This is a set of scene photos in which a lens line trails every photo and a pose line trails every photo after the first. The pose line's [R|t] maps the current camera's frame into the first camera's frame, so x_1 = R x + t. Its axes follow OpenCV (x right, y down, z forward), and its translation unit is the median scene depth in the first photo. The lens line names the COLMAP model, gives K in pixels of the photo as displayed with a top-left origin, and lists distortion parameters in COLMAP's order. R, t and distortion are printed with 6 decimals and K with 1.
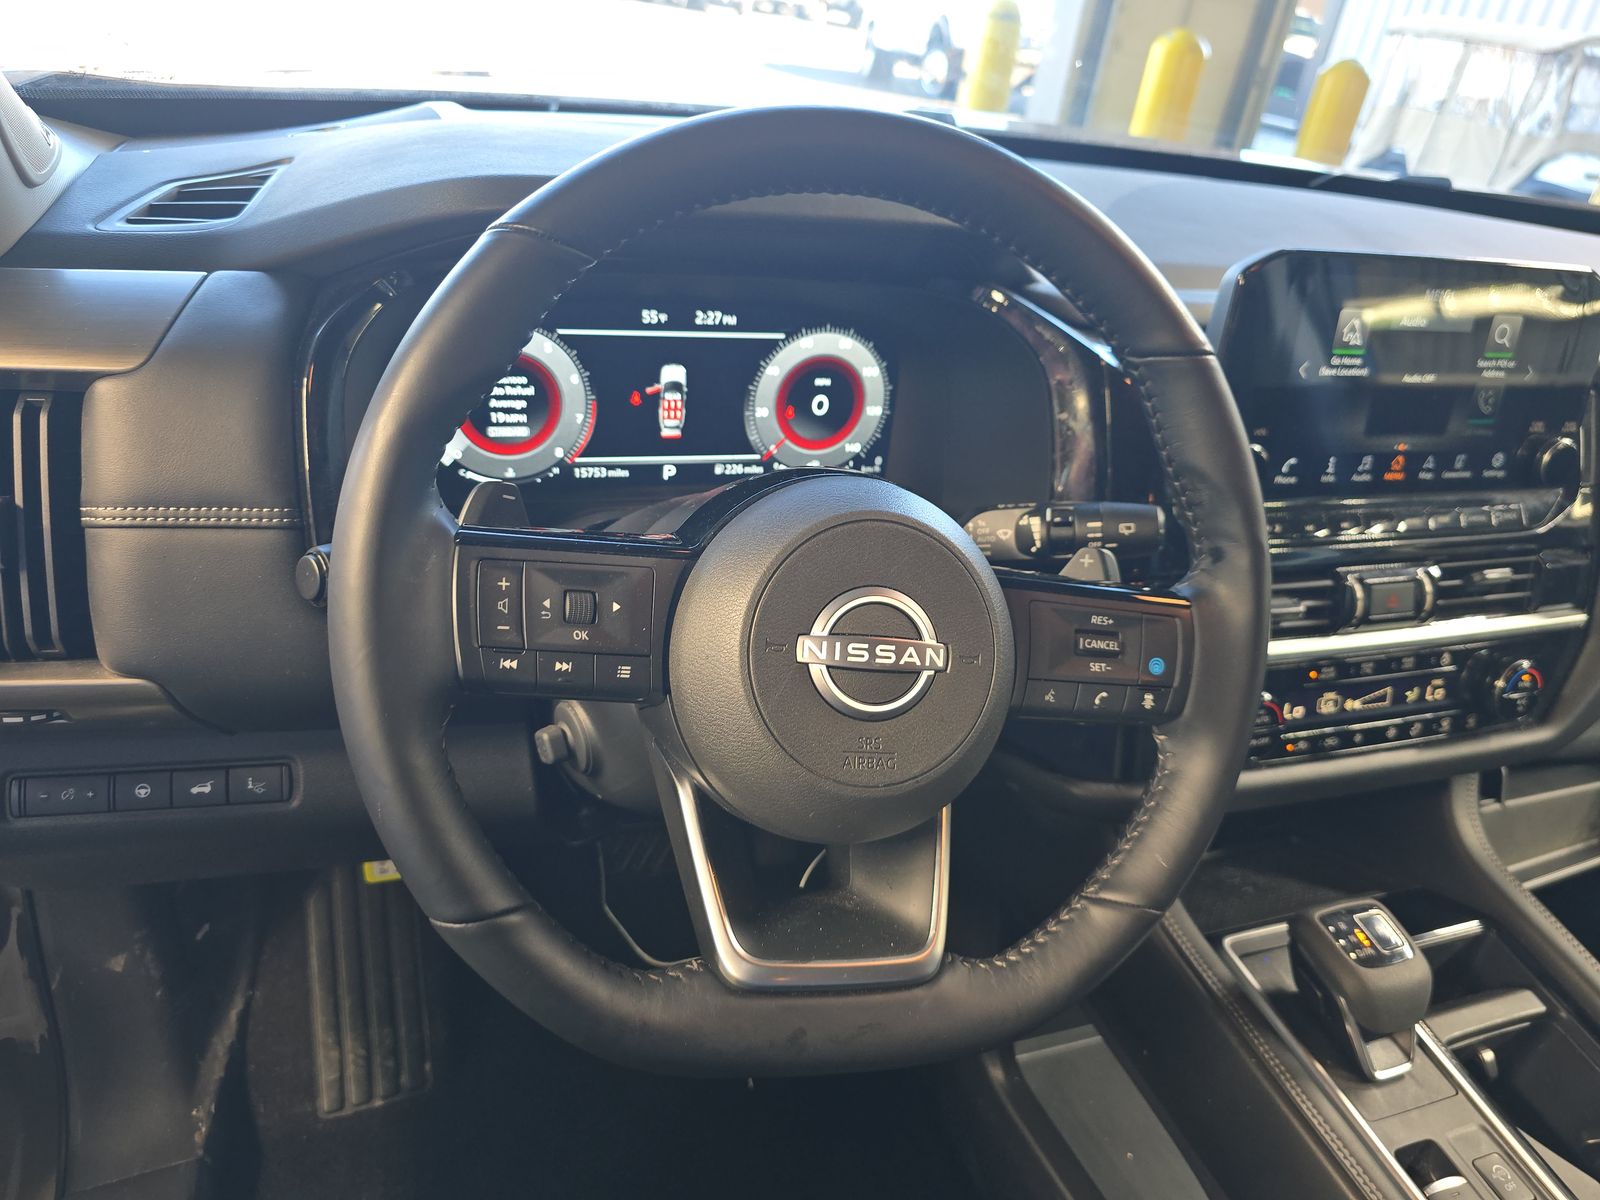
lens RADIAL K [[1079.3, 0, 793.9], [0, 1079.3, 629.8], [0, 0, 1]] dist [0.055433, -0.074185]
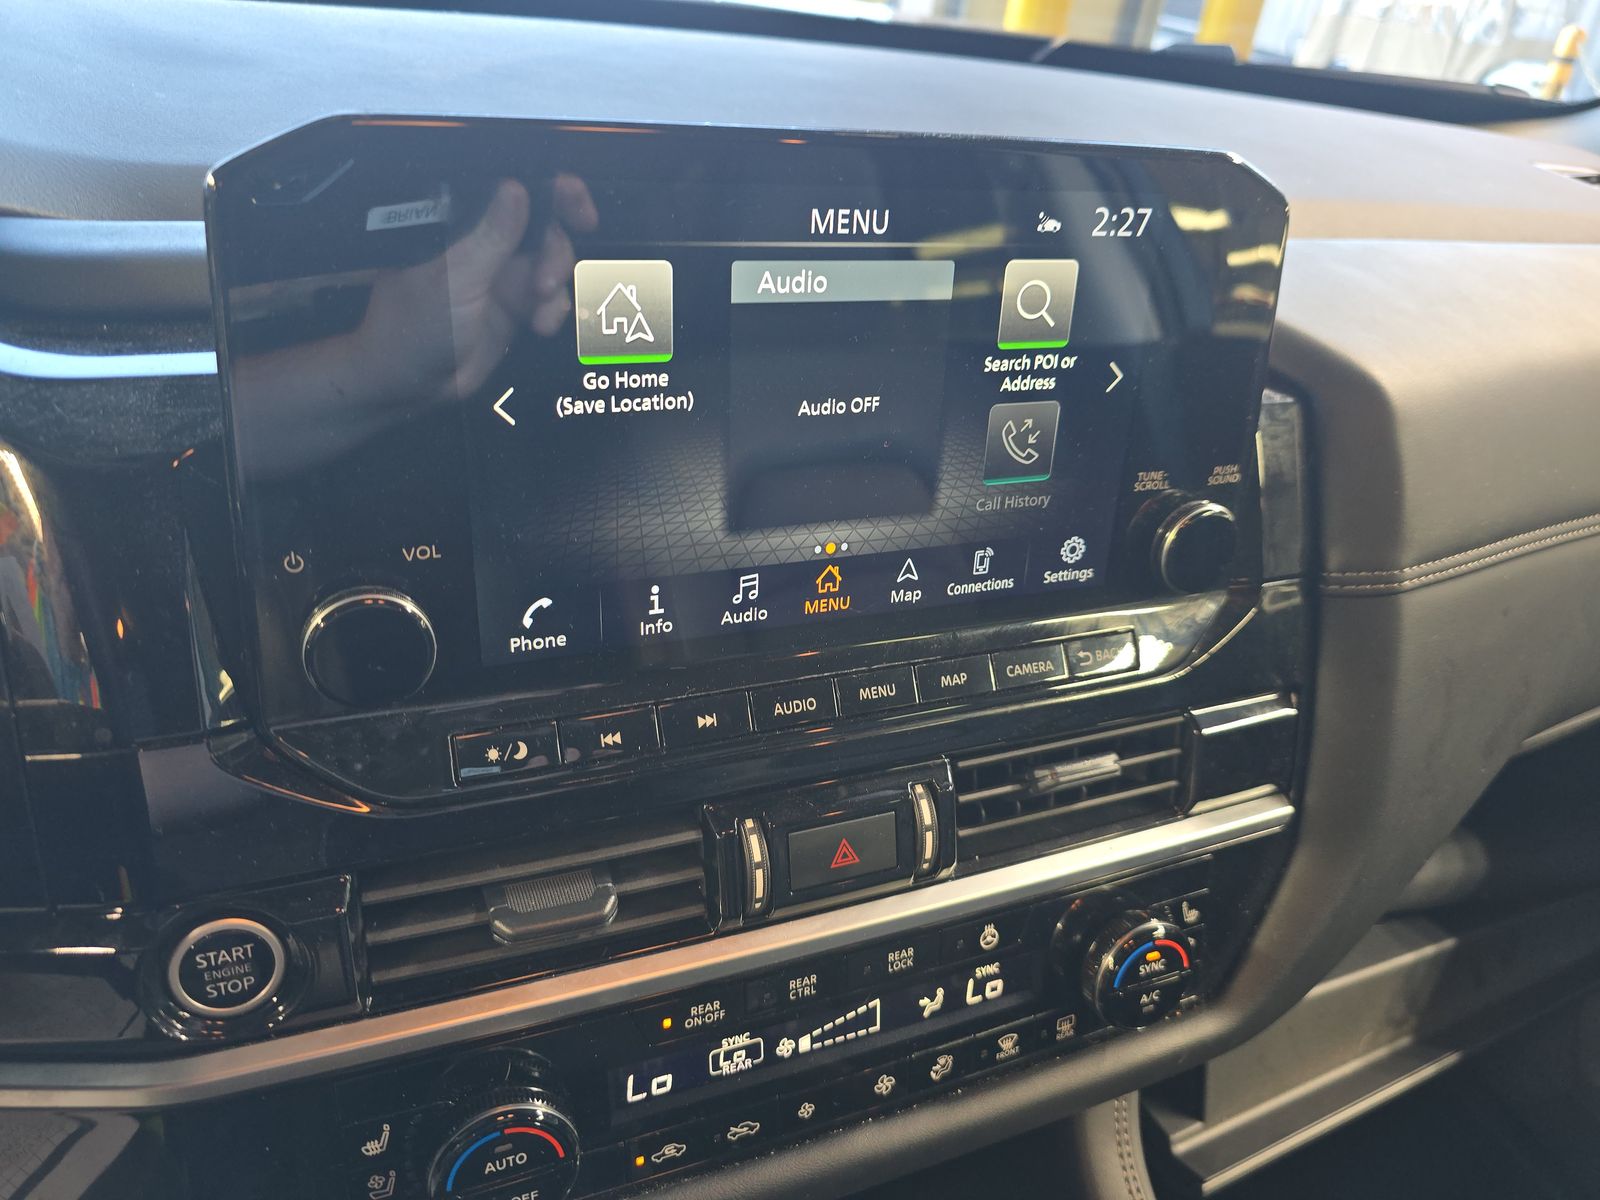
lens RADIAL K [[1088.0, 0, 801.1], [0, 1088.0, 621.8], [0, 0, 1]] dist [0.041134, -0.069479]
pose [[0.998925, -0.036075, 0.029094, 0.508713], [0.034661, 0.998259, 0.047729, -0.152331], [-0.030765, -0.046669, 0.998437, 0.503329]]
